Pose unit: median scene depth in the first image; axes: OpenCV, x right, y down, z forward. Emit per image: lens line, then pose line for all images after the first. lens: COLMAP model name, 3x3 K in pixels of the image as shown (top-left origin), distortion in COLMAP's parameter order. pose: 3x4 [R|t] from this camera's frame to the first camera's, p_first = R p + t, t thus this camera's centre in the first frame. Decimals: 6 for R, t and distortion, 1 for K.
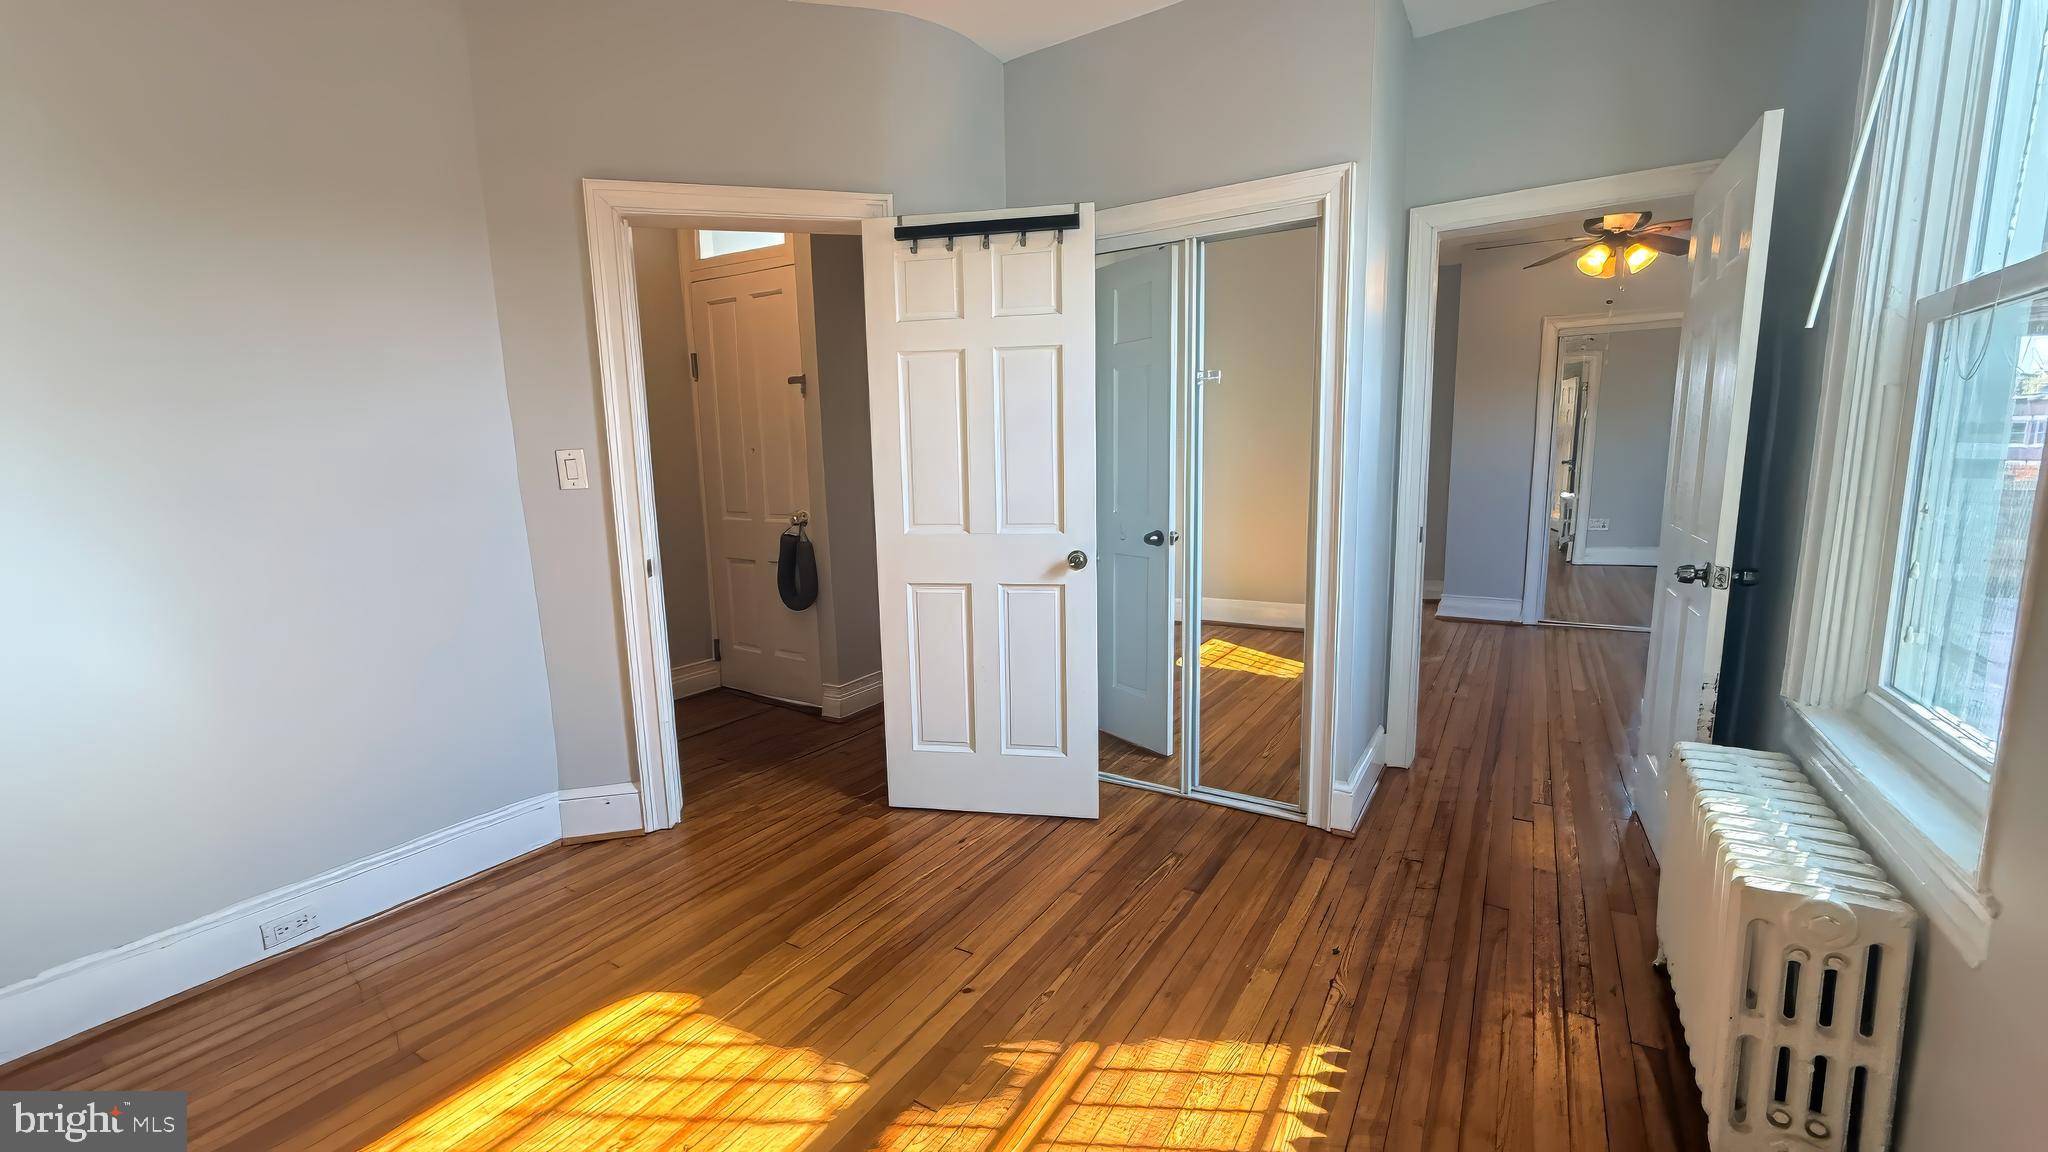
lens RADIAL K [[818.6, 0, 1016.9], [0, 818.6, 573.4], [0, 0, 1]] dist [0.002437, 0.000395]
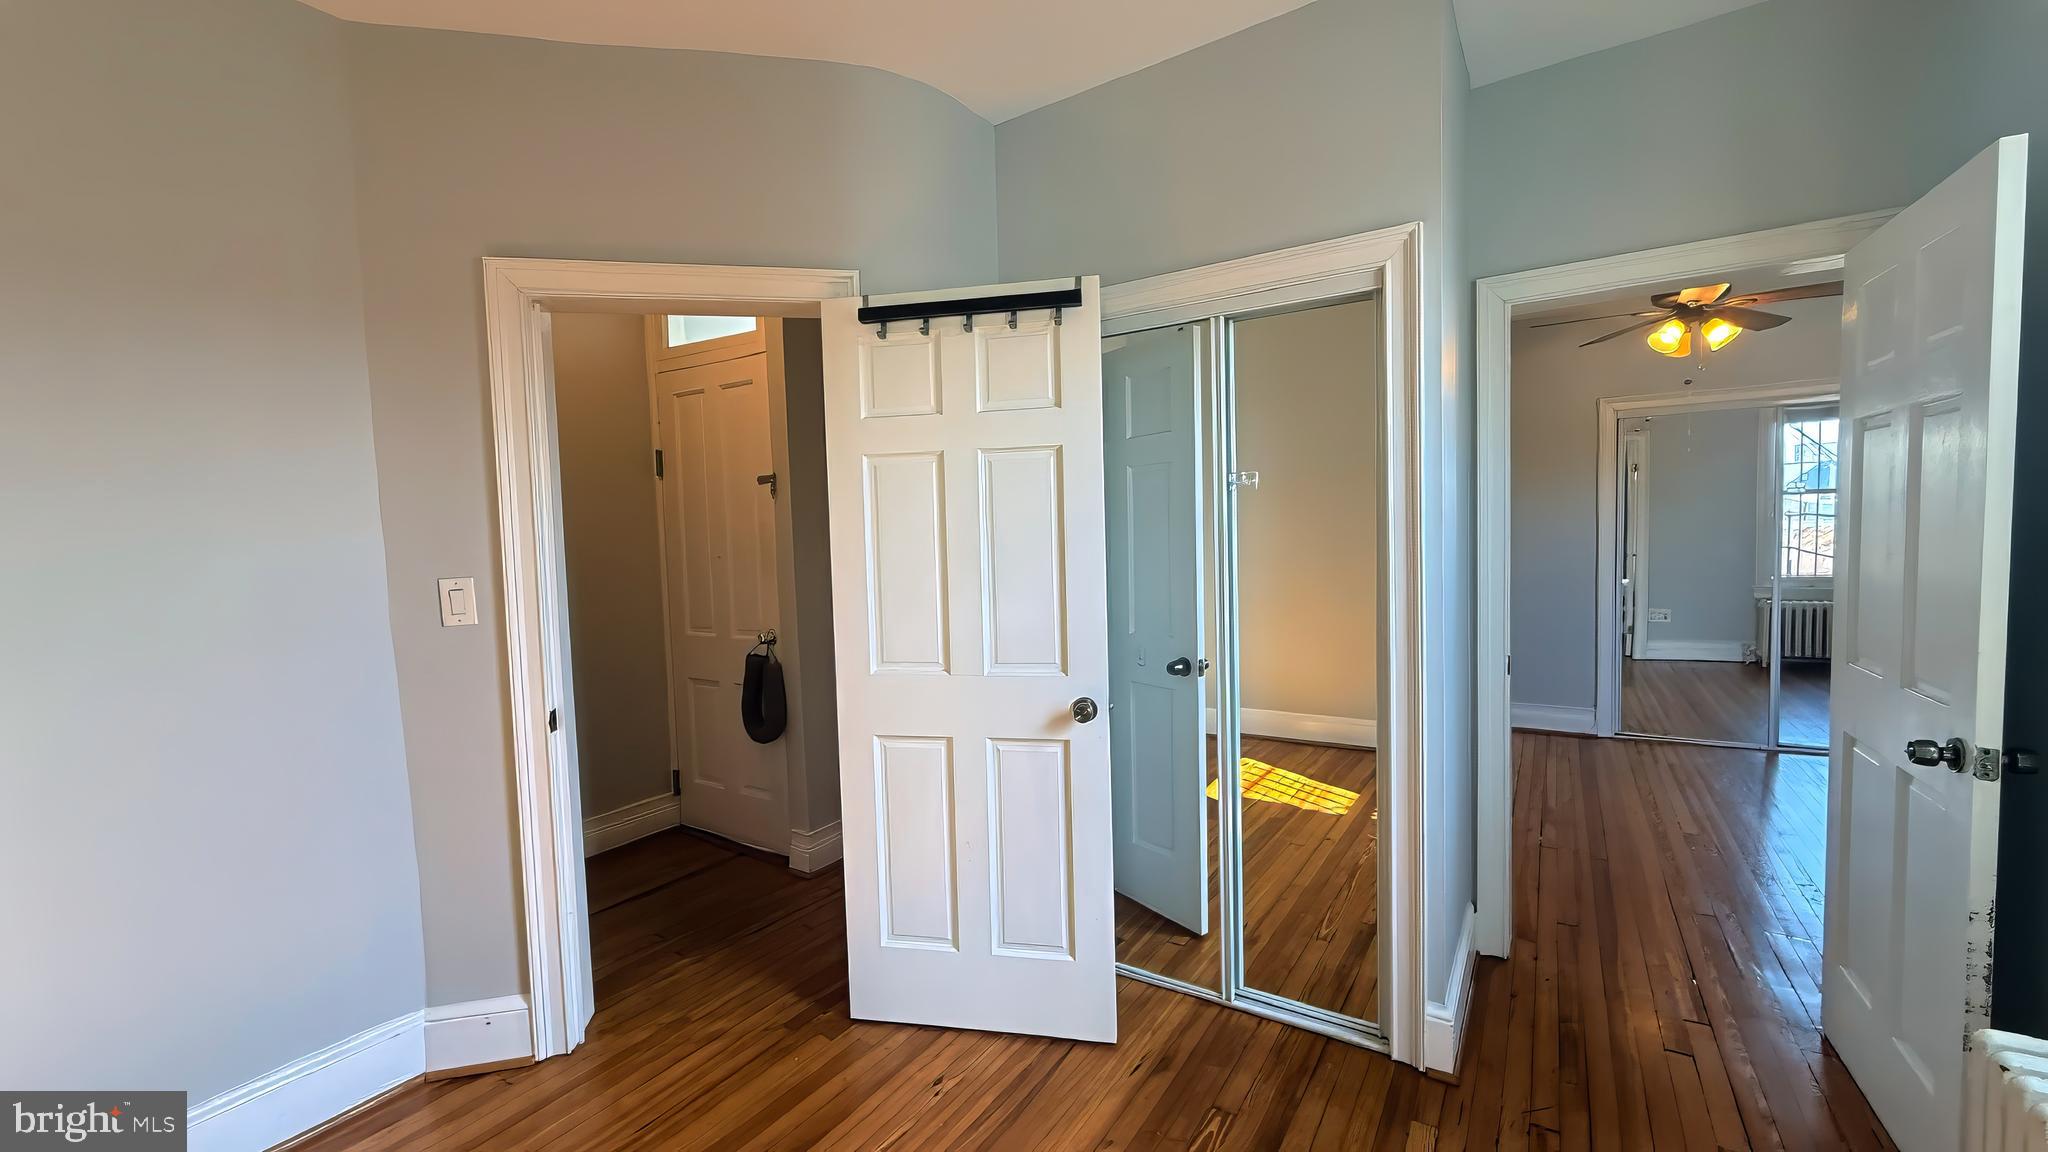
lens RADIAL K [[818.6, 0, 1016.9], [0, 818.6, 573.4], [0, 0, 1]] dist [0.002437, 0.000395]
pose [[0.999757, -0.006689, -0.020991, 0.024783], [0.004703, 0.995630, -0.093268, -0.071789], [0.021523, 0.093147, 0.995420, 0.189482]]
